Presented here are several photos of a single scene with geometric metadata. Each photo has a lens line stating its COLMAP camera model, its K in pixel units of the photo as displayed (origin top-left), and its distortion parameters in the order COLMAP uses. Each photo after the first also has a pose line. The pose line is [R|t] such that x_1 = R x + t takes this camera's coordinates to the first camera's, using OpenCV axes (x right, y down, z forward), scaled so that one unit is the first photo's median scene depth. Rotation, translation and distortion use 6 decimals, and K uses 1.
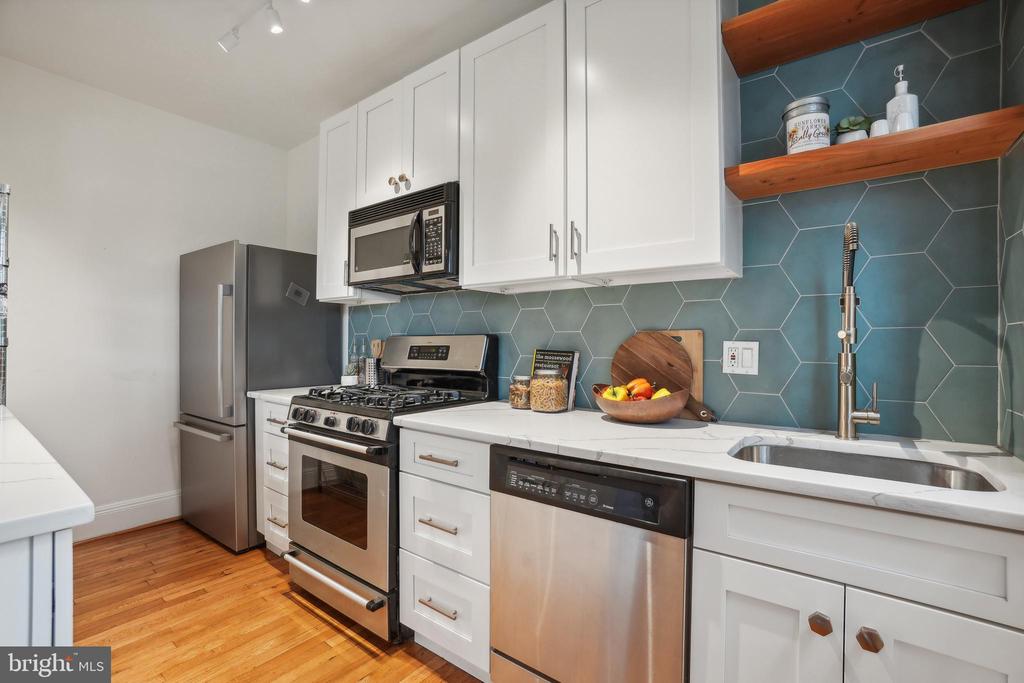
lens RADIAL K [[461.7, 0, 504.1], [0, 461.7, 346.3], [0, 0, 1]] dist [-0.017758, 0.002625]
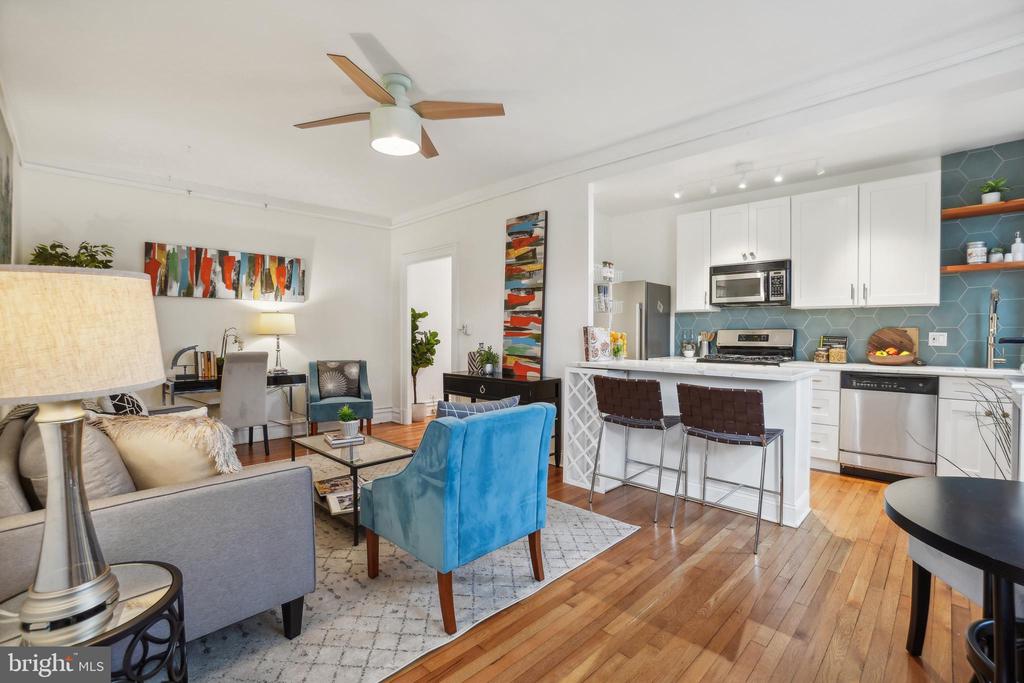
lens RADIAL K [[461.7, 0, 508.4], [0, 461.7, 342.7], [0, 0, 1]] dist [-0.017758, 0.002625]
pose [[0.990768, -0.001784, -0.135556, -1.195921], [0.004001, 0.999863, 0.016089, -0.001688], [0.135509, -0.016483, 0.990639, -1.422282]]
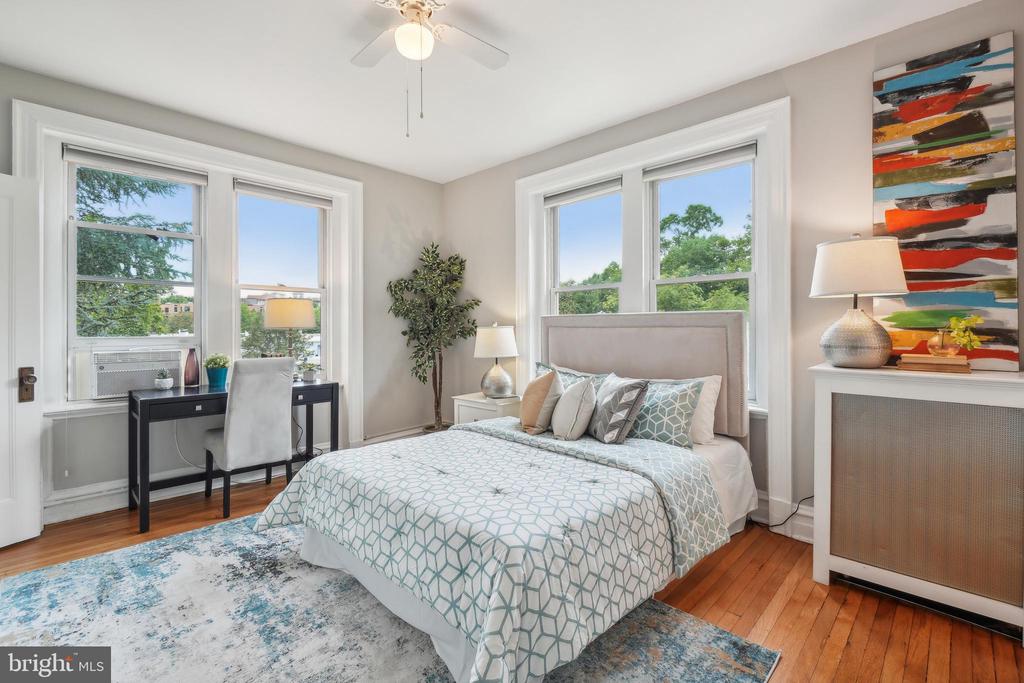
lens RADIAL K [[461.7, 0, 499.2], [0, 461.7, 321.2], [0, 0, 1]] dist [-0.017758, 0.002625]
pose [[0.988778, -0.008498, -0.149153, -2.351812], [0.007090, 0.999925, -0.009969, 0.085006], [0.149227, 0.008800, 0.988764, -0.425840]]
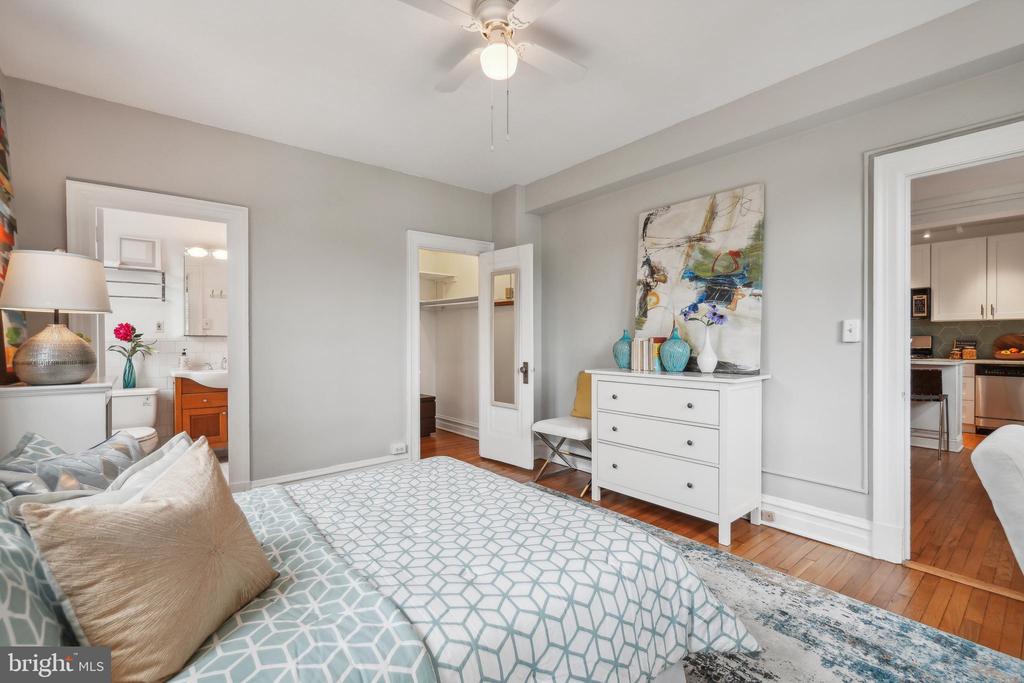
lens RADIAL K [[461.7, 0, 482.4], [0, 461.7, 345.1], [0, 0, 1]] dist [-0.017758, 0.002625]
pose [[0.963751, -0.008630, -0.266663, -2.346858], [0.008618, 0.999962, -0.001215, 0.015898], [0.266664, -0.001127, 0.963789, -2.965780]]
